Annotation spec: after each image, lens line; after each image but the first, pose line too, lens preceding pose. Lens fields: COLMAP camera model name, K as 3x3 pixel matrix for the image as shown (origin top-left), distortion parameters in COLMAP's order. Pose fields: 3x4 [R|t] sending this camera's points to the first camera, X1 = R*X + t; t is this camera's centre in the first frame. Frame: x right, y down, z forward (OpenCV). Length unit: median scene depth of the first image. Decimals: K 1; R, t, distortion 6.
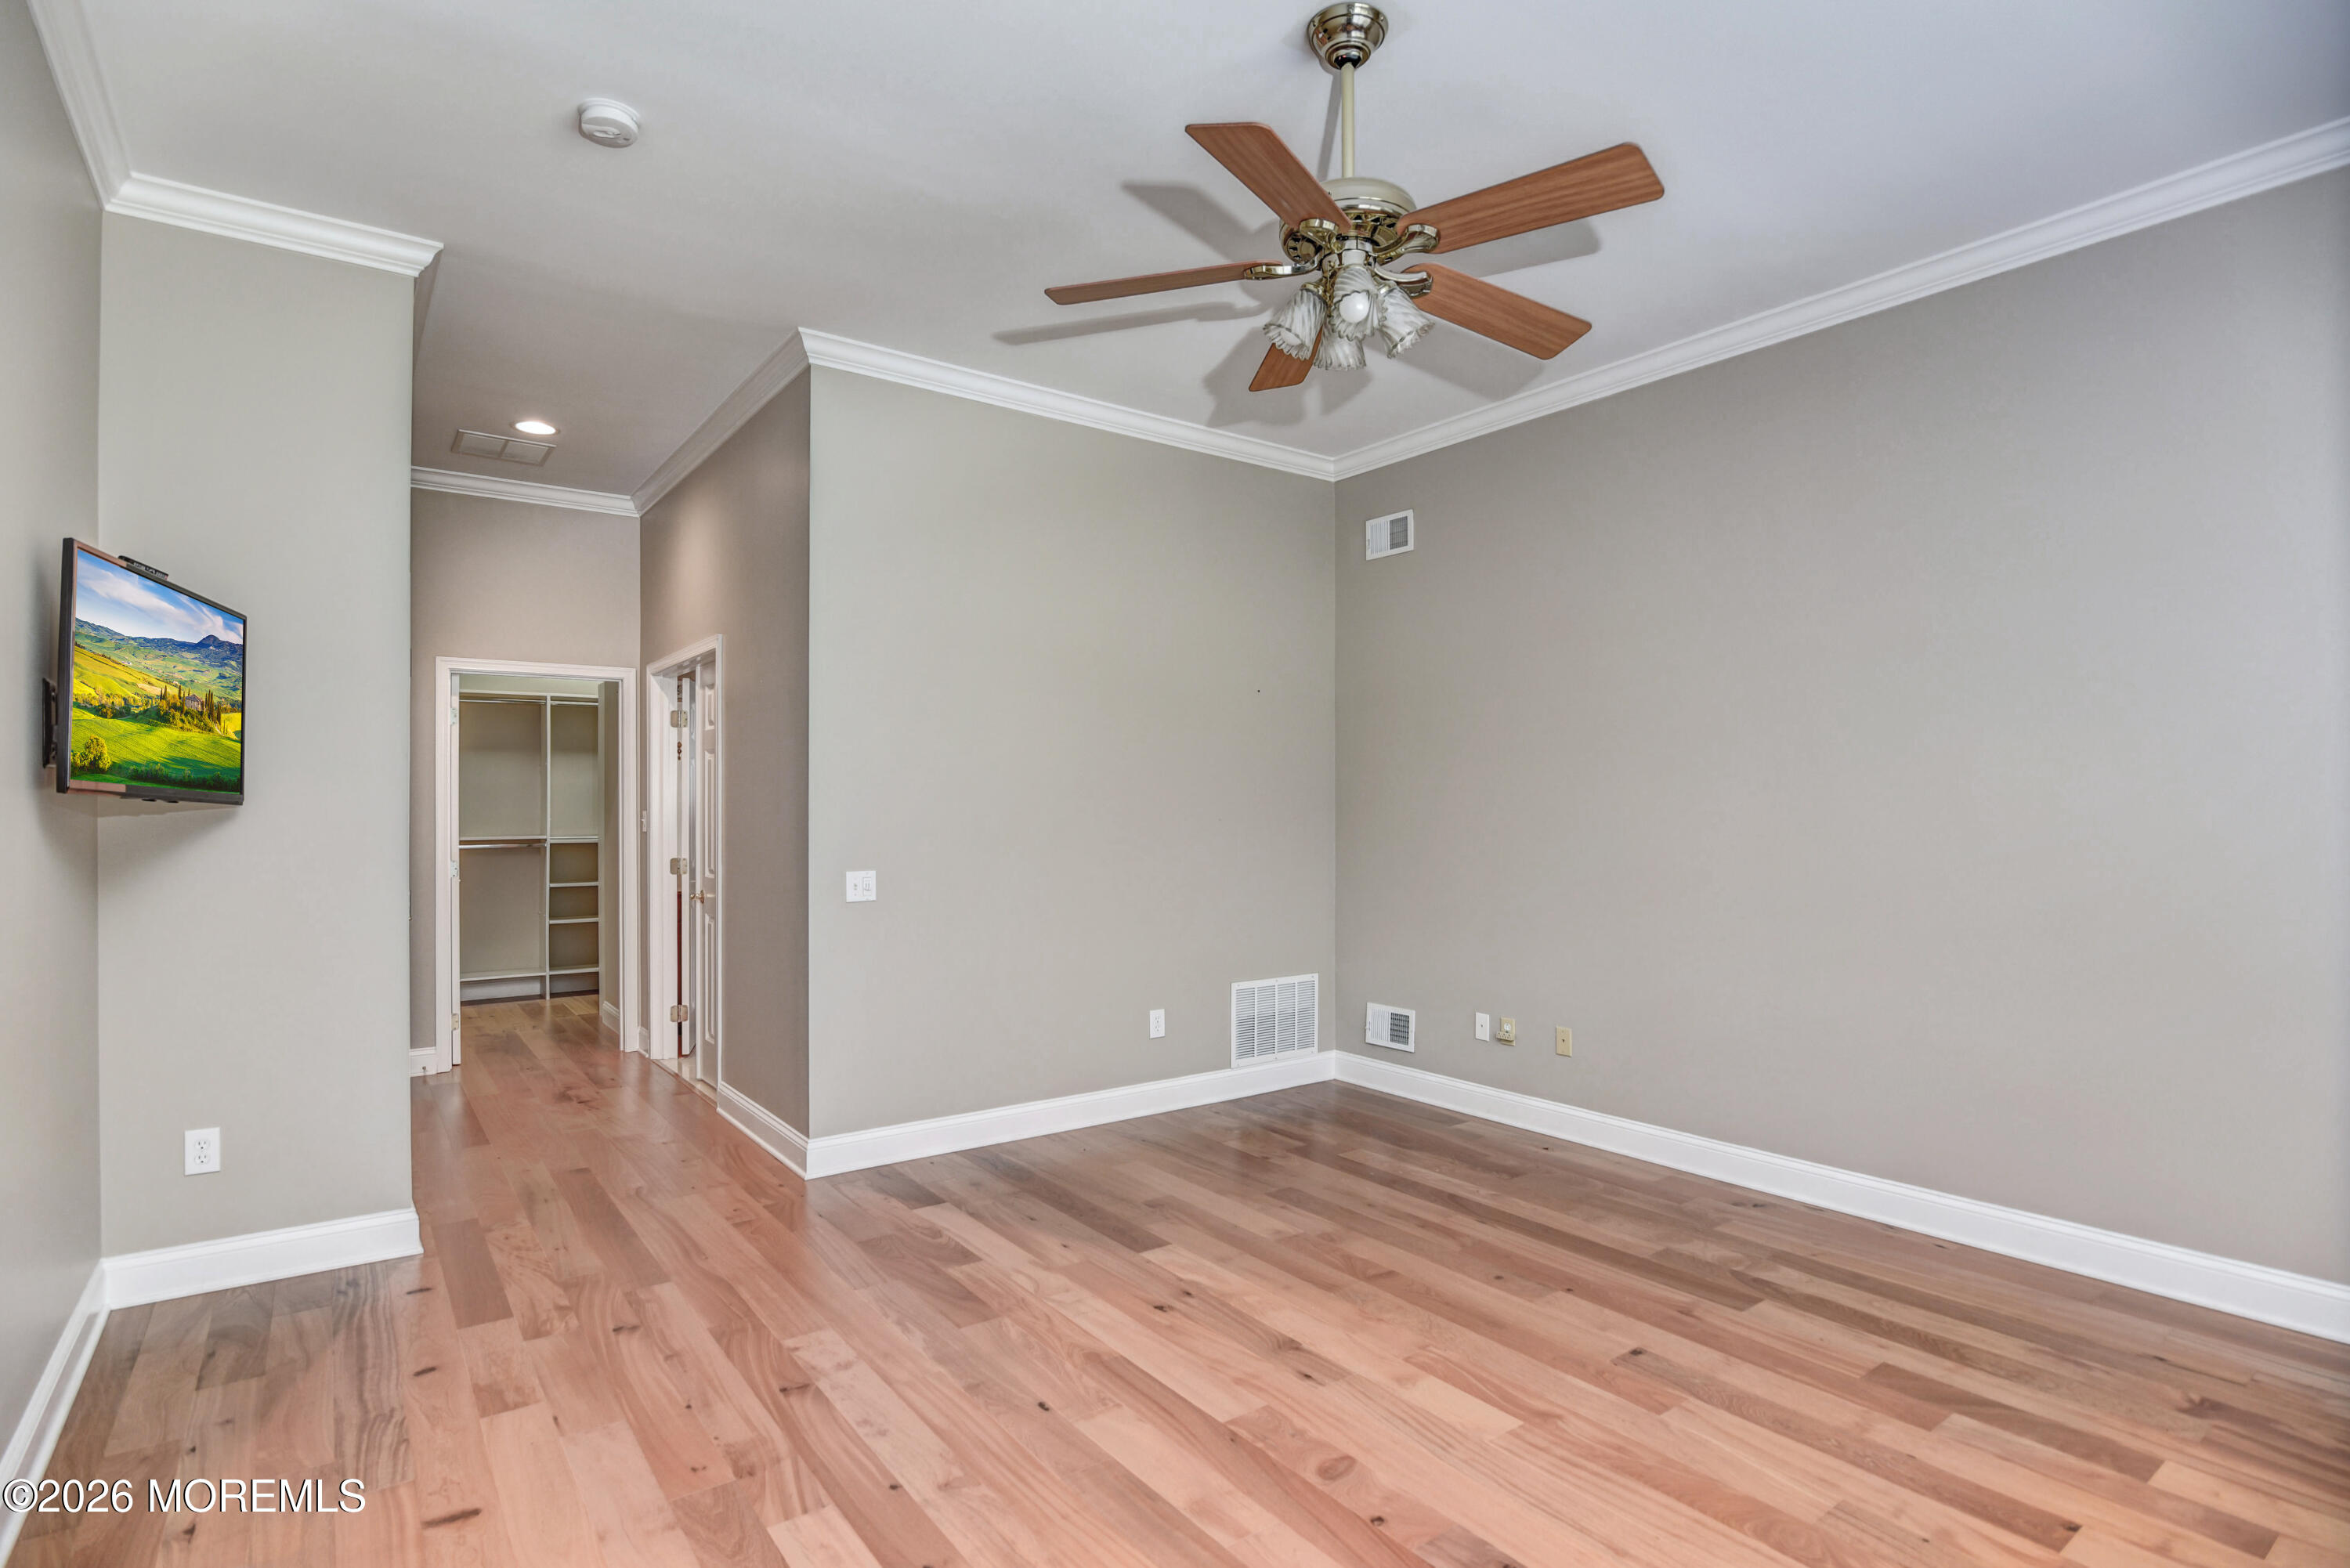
lens RADIAL K [[1181.5, 0, 1164.4], [0, 1181.5, 798.0], [0, 0, 1]] dist [-0.020022, 0.000014]
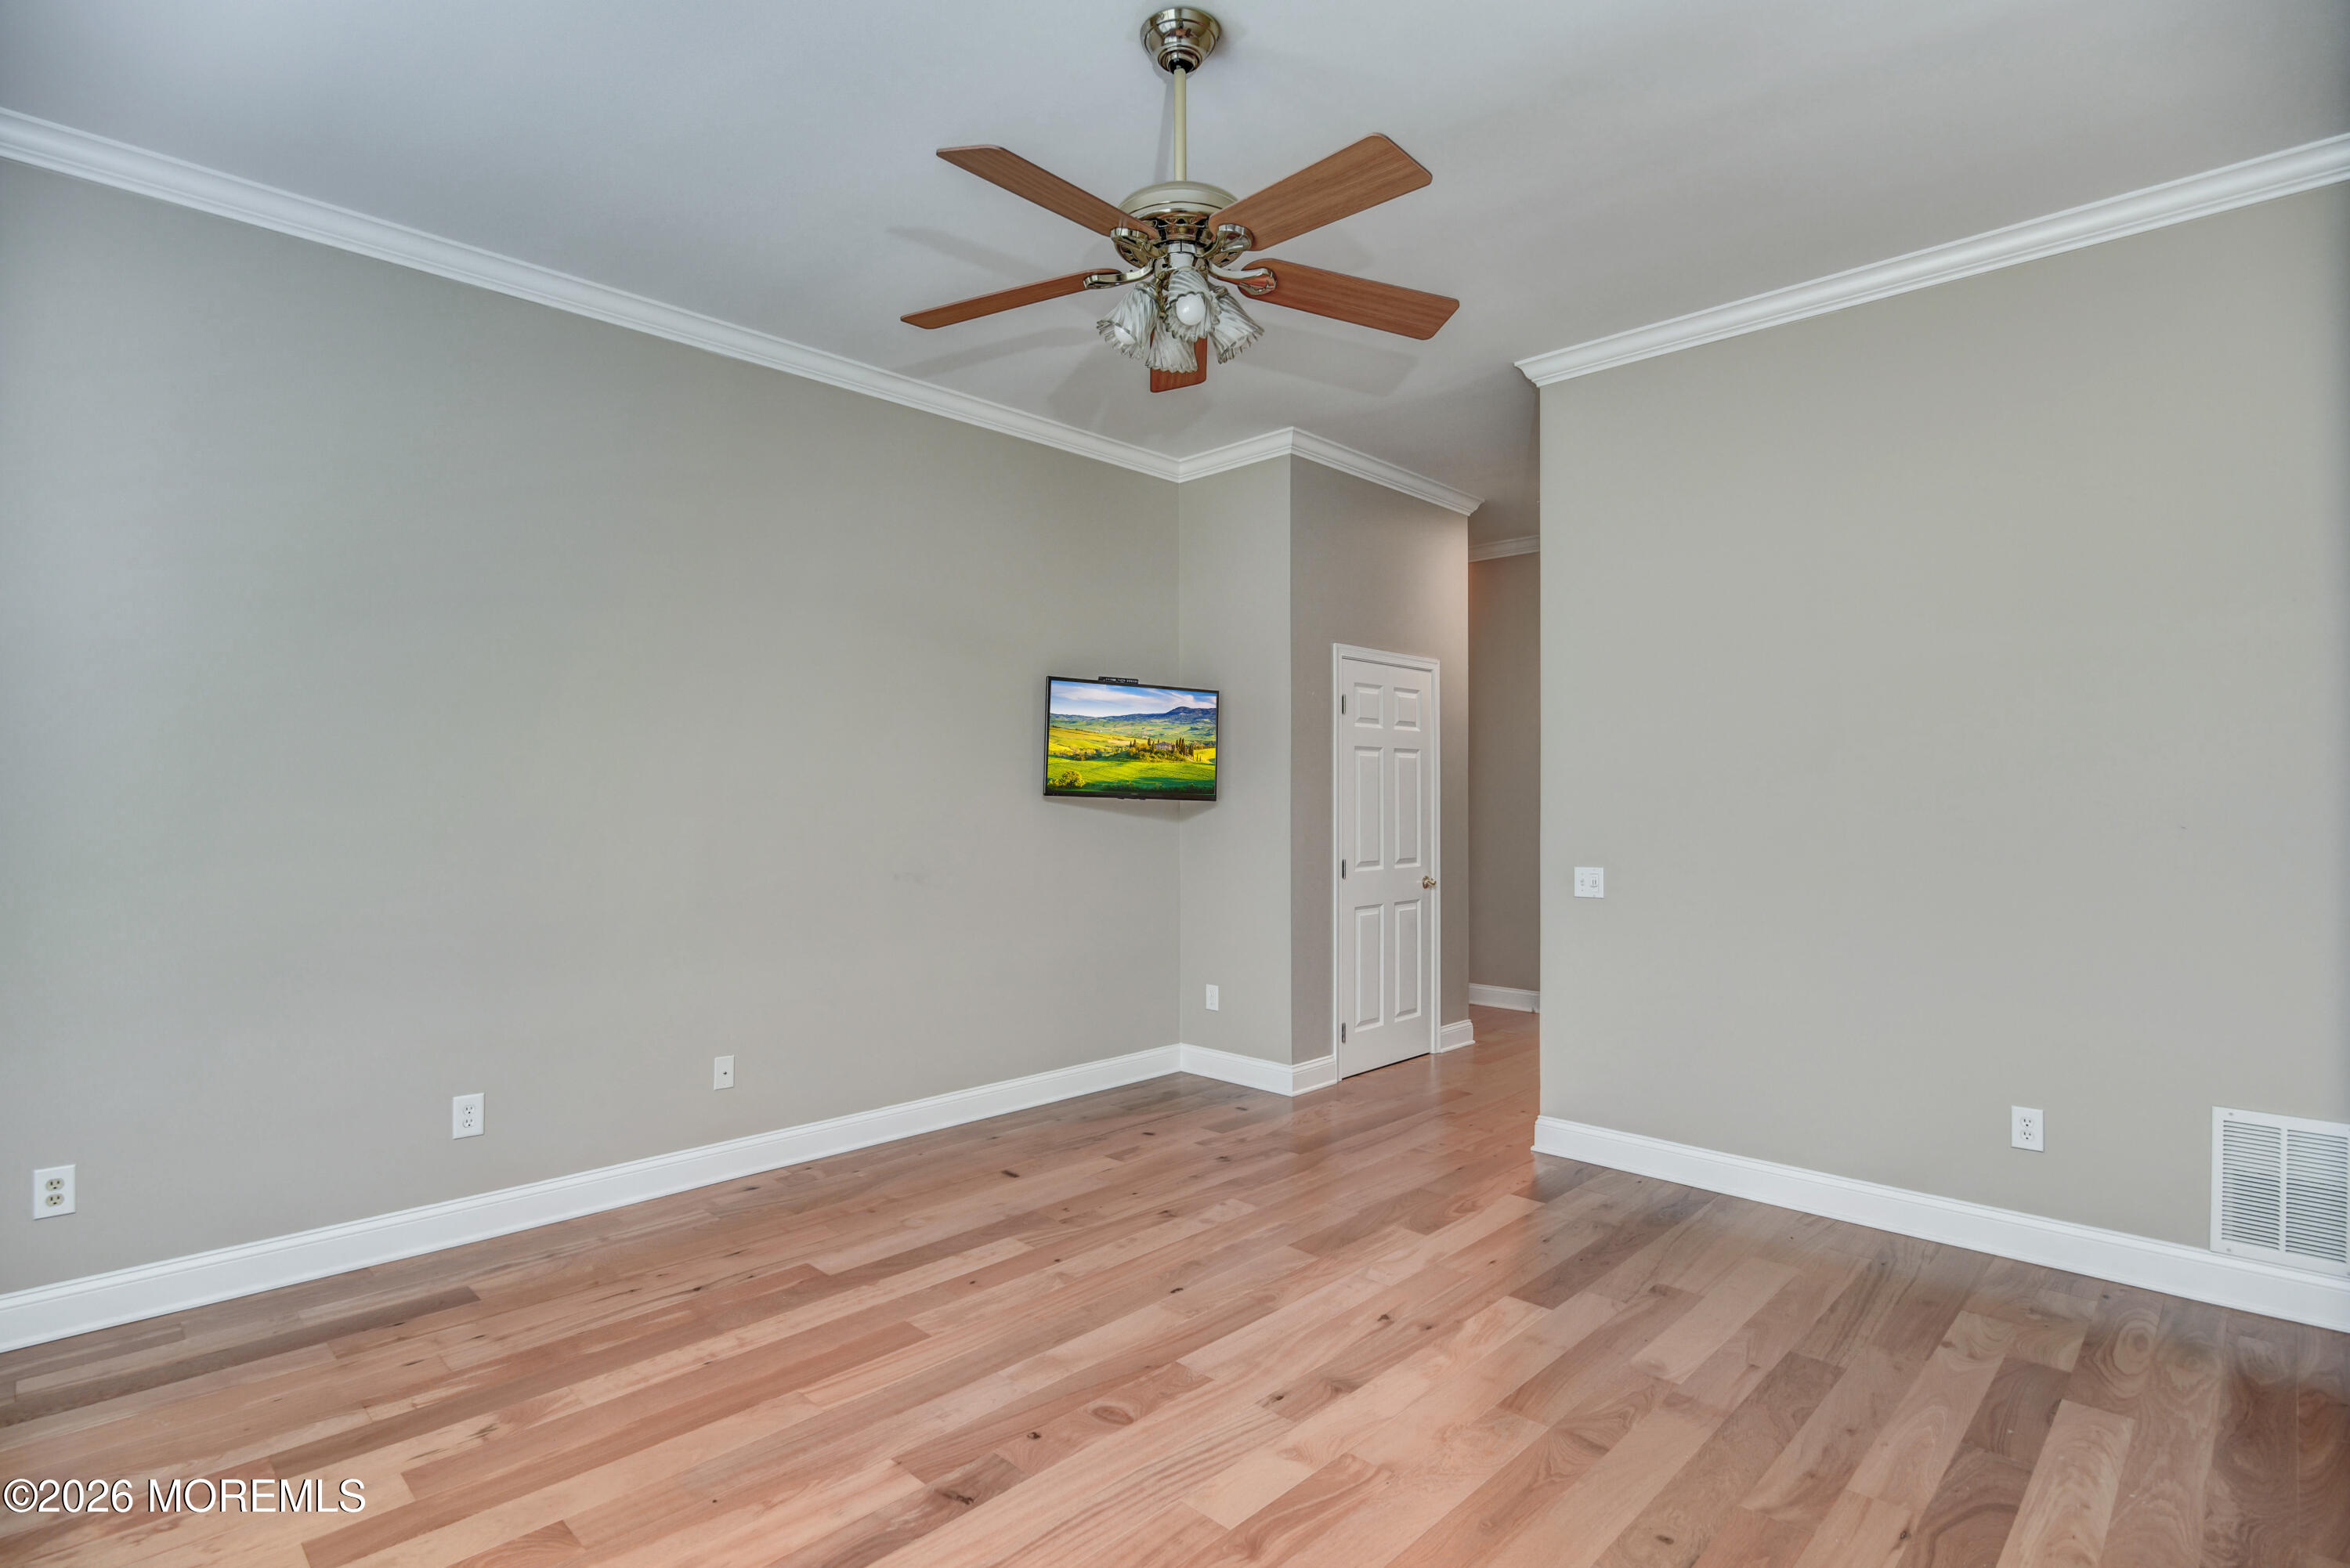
lens RADIAL K [[1214.6, 0, 1183.1], [0, 1214.6, 821.5], [0, 0, 1]] dist [-0.023076, -0.000290]
pose [[0.133000, 0.022695, -0.990856, 1.023876], [0.012794, 0.999615, 0.024613, -0.009701], [0.991033, -0.015951, 0.132658, 0.746225]]
